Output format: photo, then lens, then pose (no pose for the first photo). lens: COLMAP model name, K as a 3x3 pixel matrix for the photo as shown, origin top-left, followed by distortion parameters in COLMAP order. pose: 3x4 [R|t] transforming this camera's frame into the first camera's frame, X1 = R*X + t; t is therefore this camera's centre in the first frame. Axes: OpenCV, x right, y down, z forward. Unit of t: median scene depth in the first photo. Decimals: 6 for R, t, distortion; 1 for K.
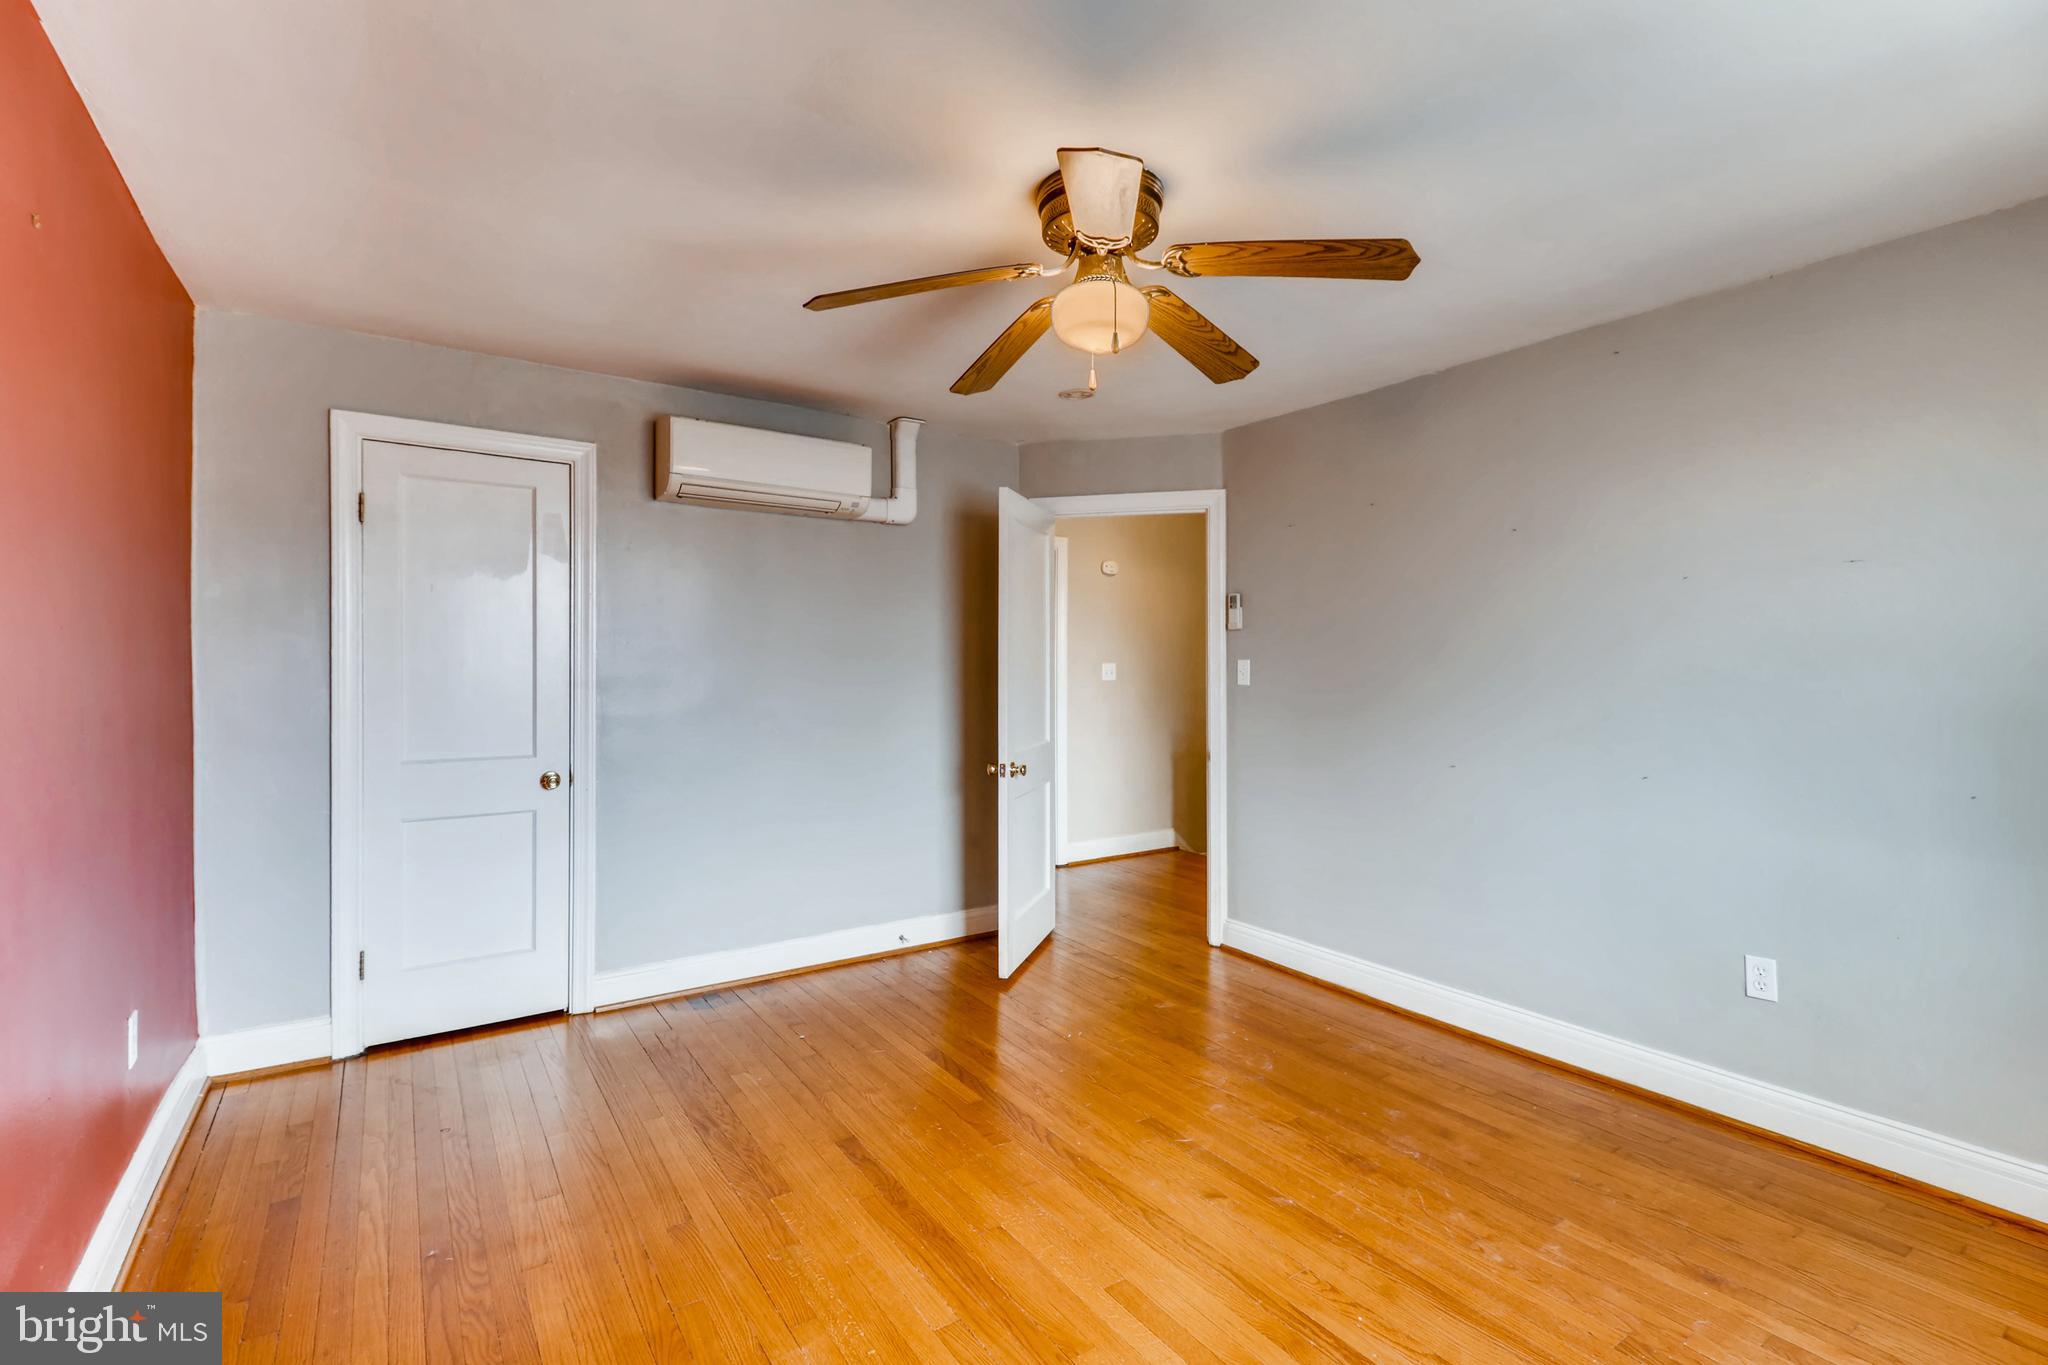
lens RADIAL K [[932.1, 0, 1029.2], [0, 932.1, 675.3], [0, 0, 1]] dist [0.015724, -0.012394]
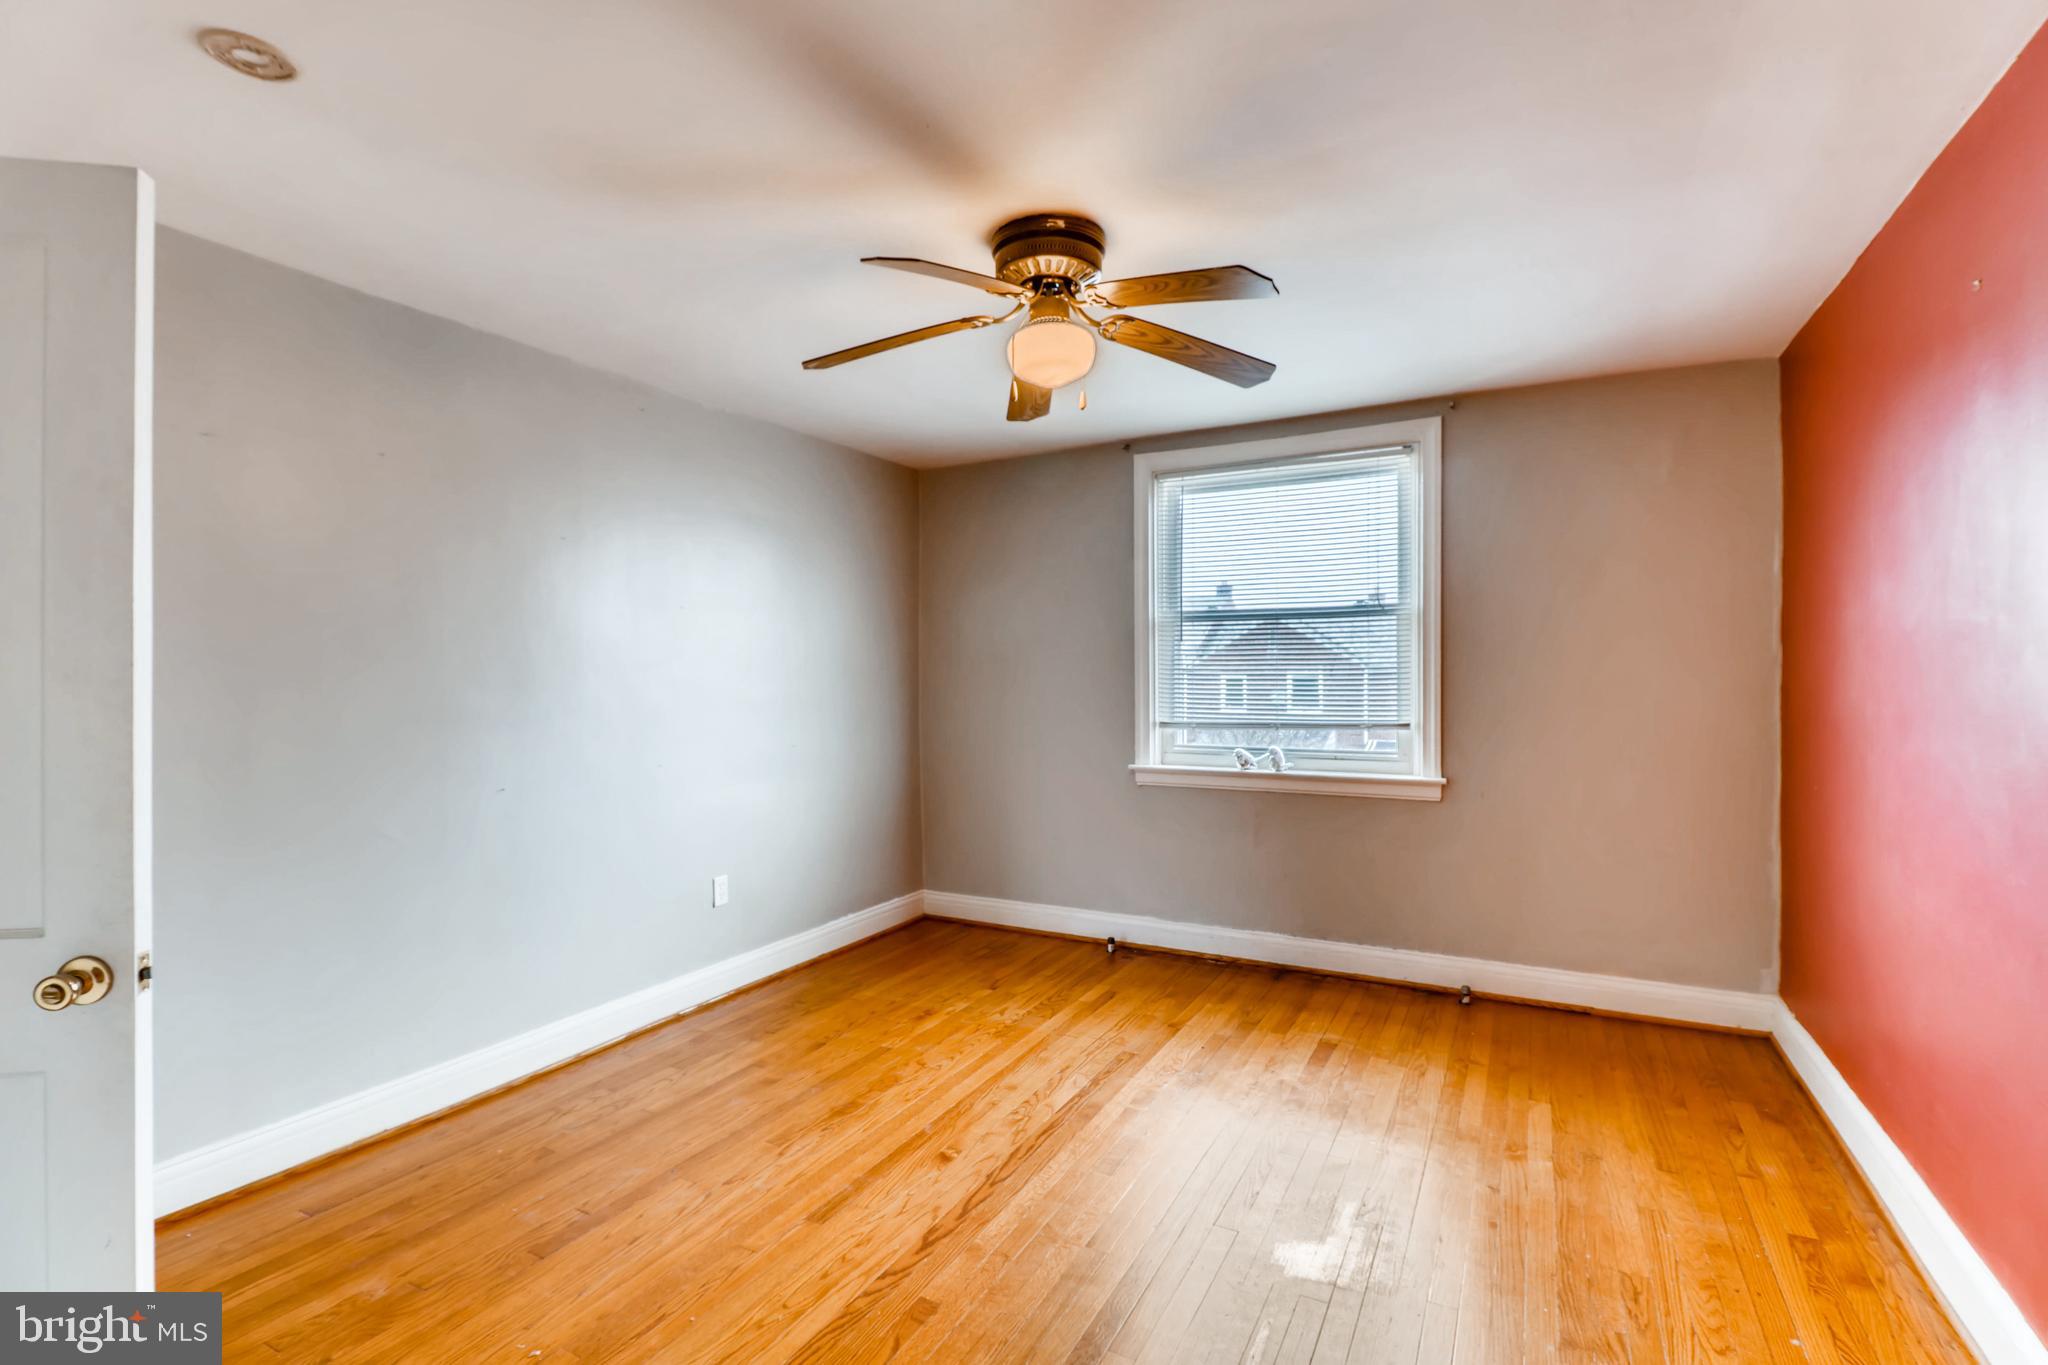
lens RADIAL K [[932.1, 0, 1026.5], [0, 932.1, 671.0], [0, 0, 1]] dist [0.015724, -0.012394]
pose [[-0.470847, 0.008406, 0.882175, -0.732766], [0.009771, 0.999943, -0.004313, -0.008739], [-0.882161, 0.006589, -0.470903, 1.272287]]
